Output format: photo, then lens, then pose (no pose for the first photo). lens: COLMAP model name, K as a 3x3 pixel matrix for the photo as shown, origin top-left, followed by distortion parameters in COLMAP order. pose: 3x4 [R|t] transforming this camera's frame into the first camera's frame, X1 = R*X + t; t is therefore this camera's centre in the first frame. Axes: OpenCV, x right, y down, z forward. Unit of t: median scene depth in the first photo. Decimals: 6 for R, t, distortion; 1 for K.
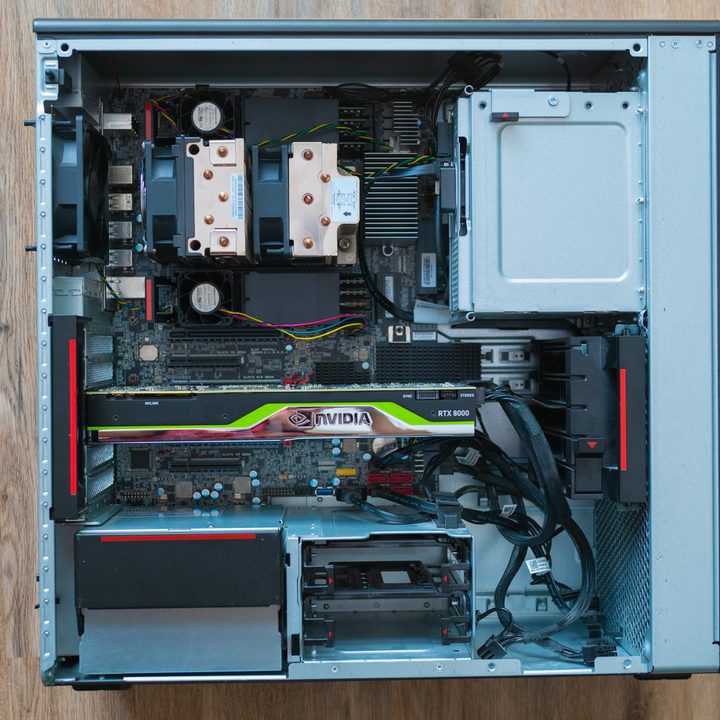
lens RADIAL K [[1044.5, 0, 358.4], [0, 1044.5, 359.6], [0, 0, 1]] dist [0.007250, 0.000000]
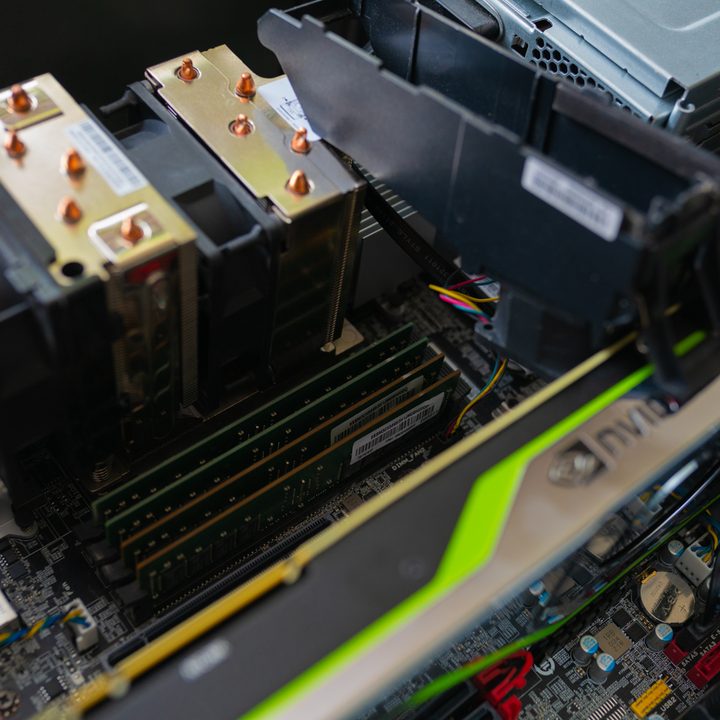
lens RADIAL K [[1044.5, 0, 363.3], [0, 1044.5, 360.2], [0, 0, 1]] dist [0.007250, 0.000000]
pose [[0.783110, -0.467663, 0.409915, -0.240631], [0.615921, 0.674320, -0.407351, 0.133133], [-0.085911, 0.571475, 0.816110, 0.681037]]
